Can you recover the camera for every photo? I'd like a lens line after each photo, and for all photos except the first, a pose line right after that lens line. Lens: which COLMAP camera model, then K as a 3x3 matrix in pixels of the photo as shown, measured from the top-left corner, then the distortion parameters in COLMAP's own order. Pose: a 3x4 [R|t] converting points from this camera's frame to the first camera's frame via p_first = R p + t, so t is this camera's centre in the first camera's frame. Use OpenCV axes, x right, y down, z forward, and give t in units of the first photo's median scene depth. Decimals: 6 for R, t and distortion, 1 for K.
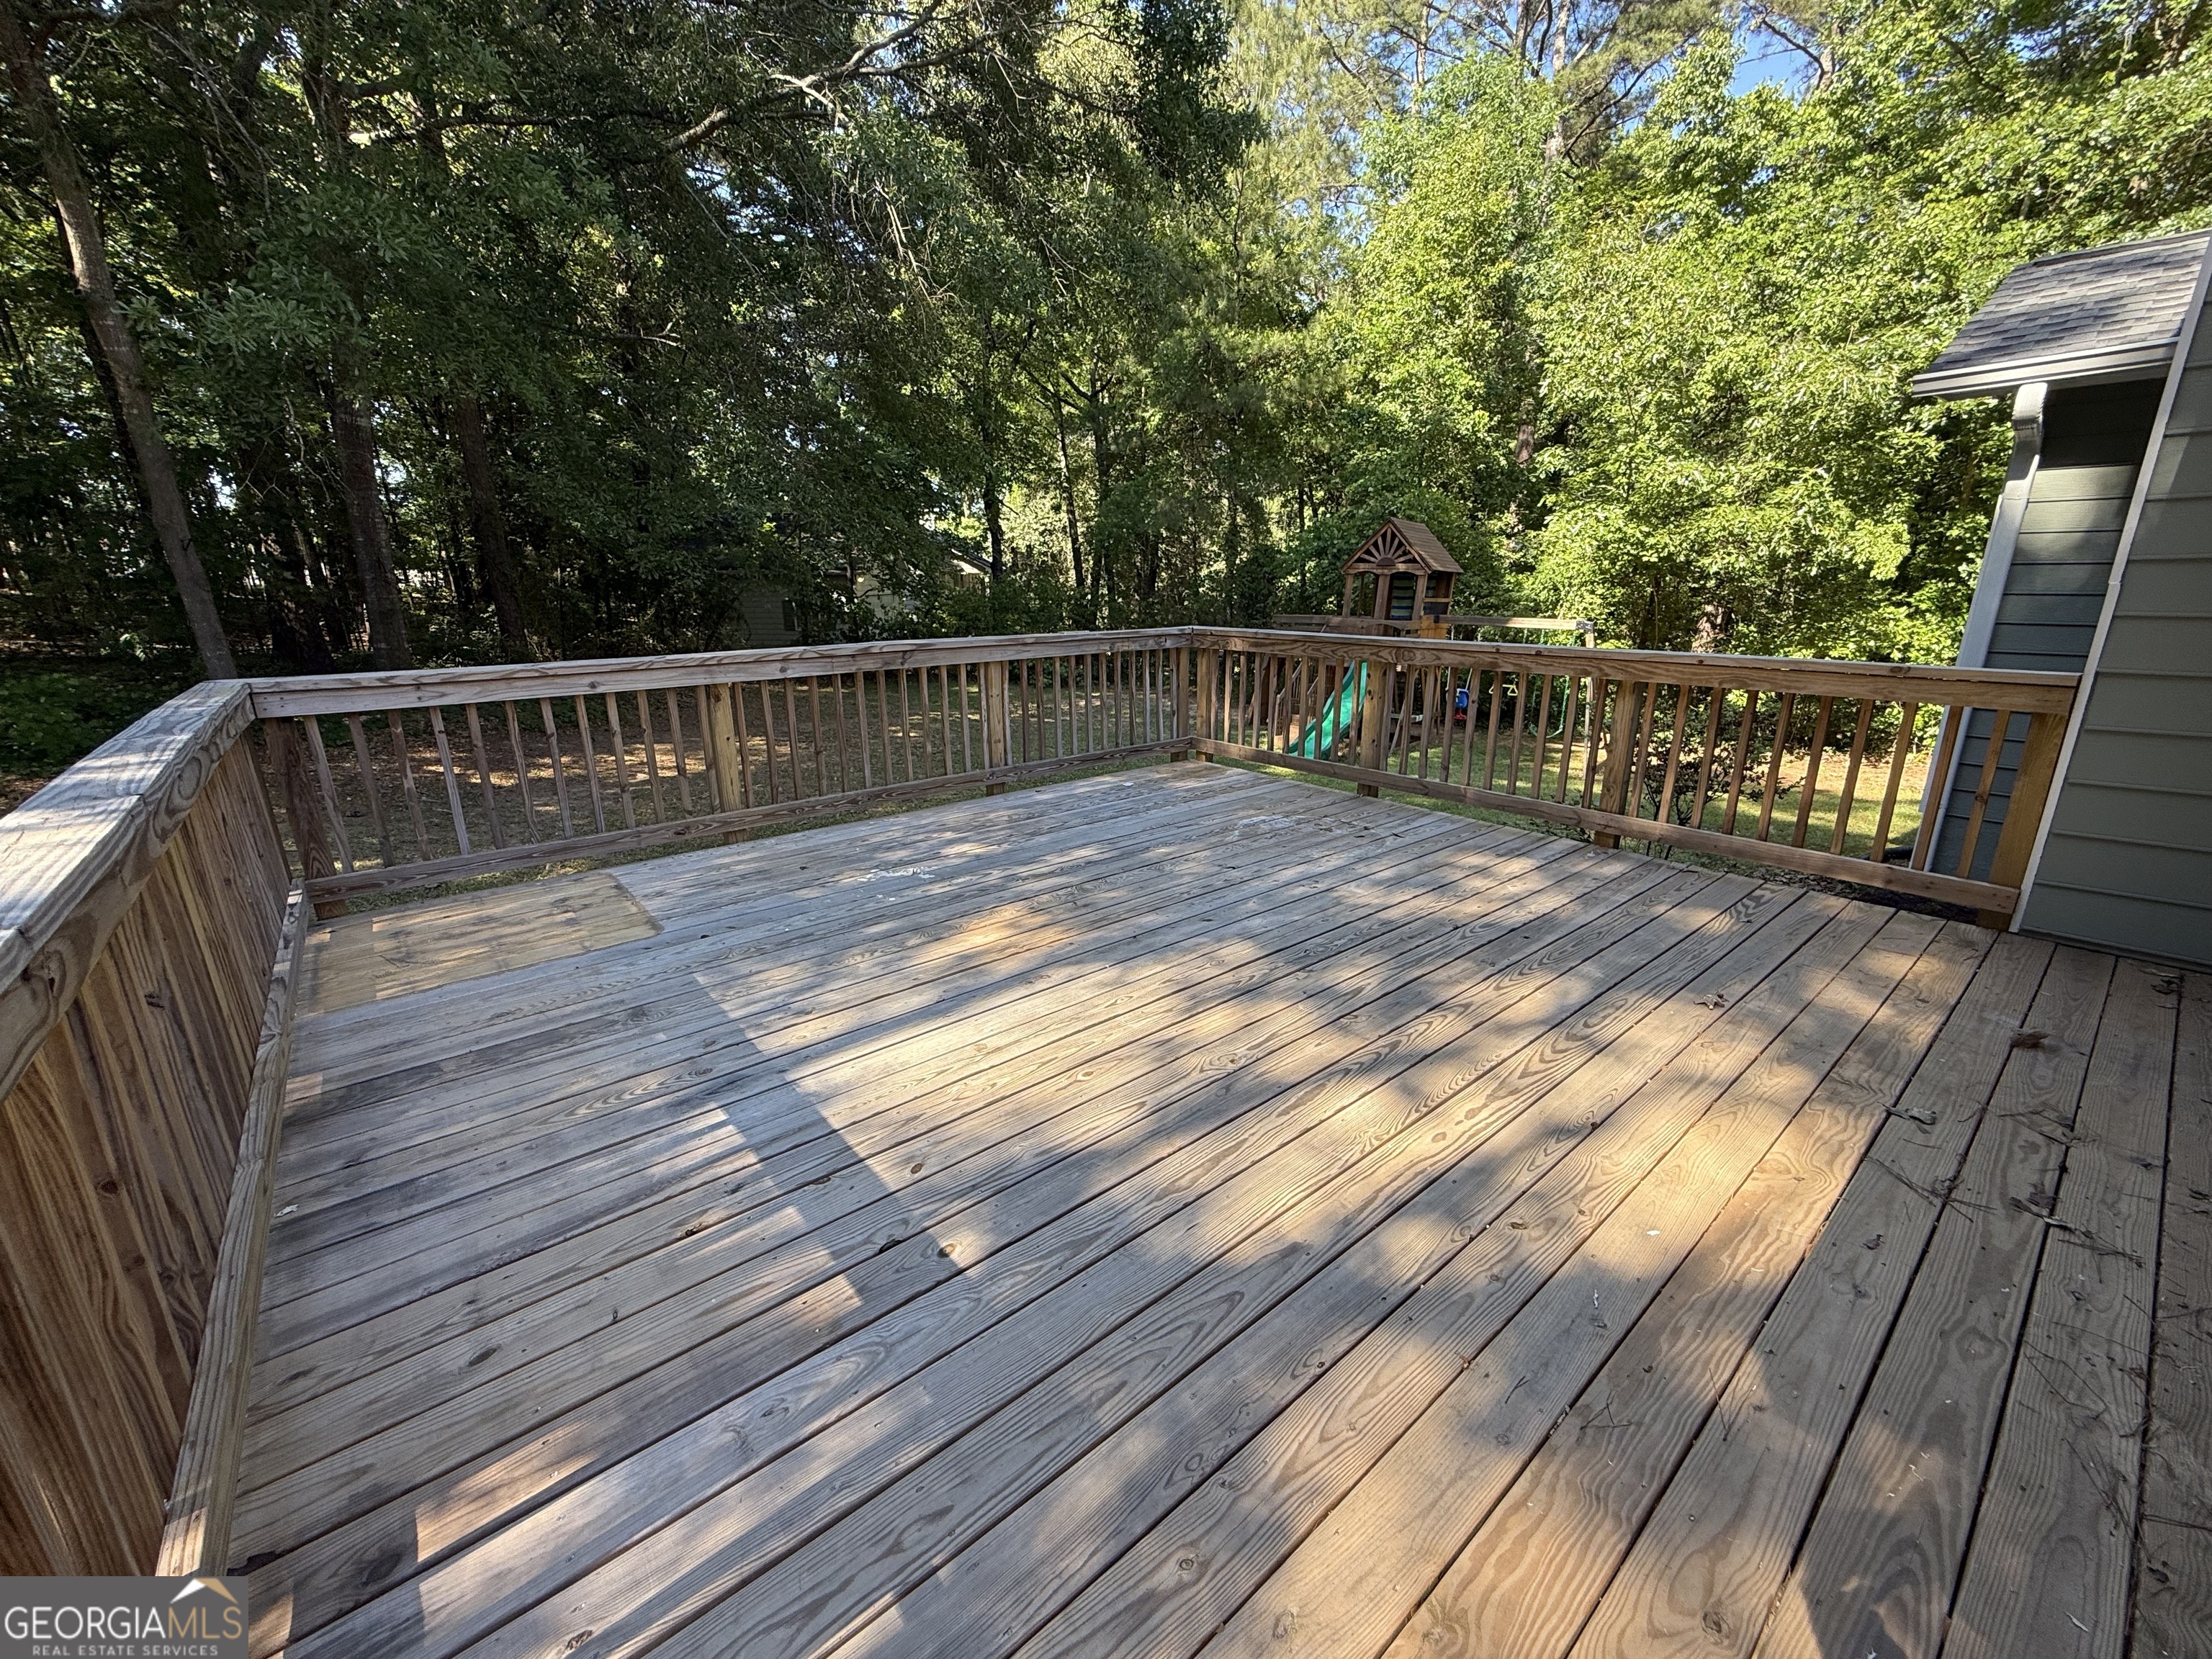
lens RADIAL K [[881.9, 0, 1107.8], [0, 881.9, 834.6], [0, 0, 1]] dist [-0.000153, -0.000981]
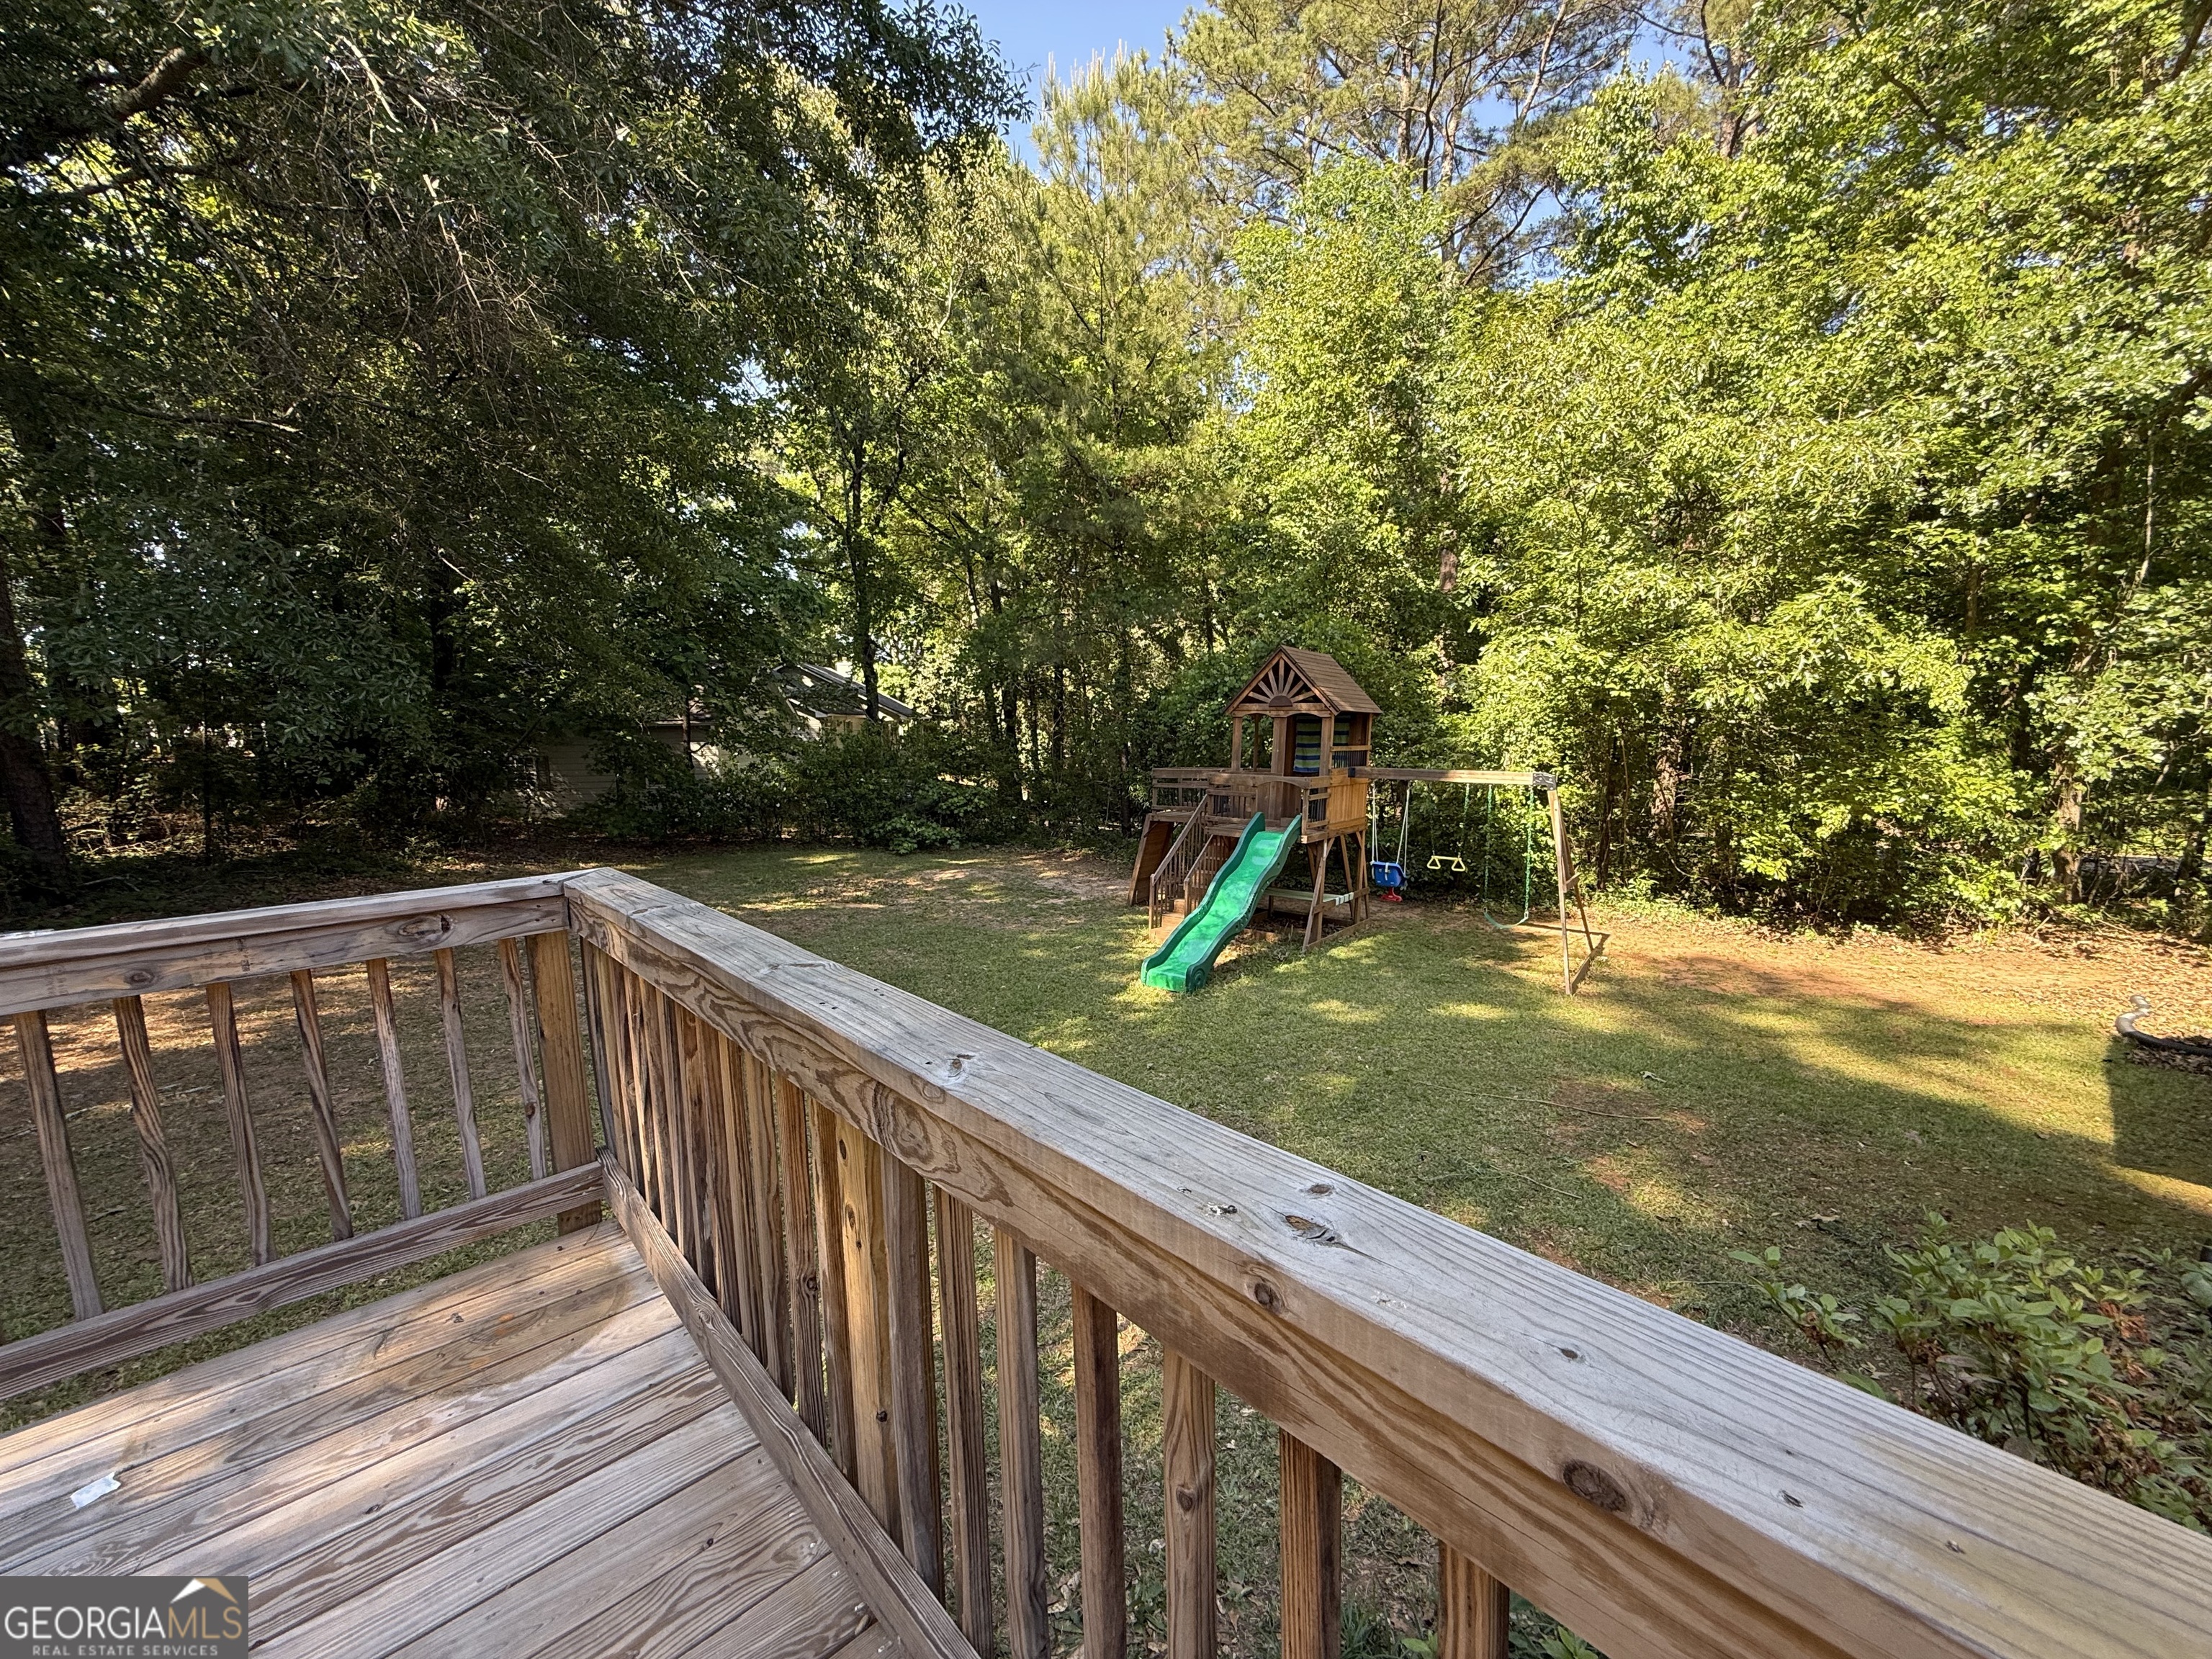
lens RADIAL K [[881.9, 0, 1113.4], [0, 881.9, 812.3], [0, 0, 1]] dist [-0.000153, -0.000981]
pose [[0.998754, -0.017395, 0.046783, 0.150477], [0.025463, 0.983731, -0.177836, -0.092362], [-0.042928, 0.178805, 0.982948, 0.305321]]
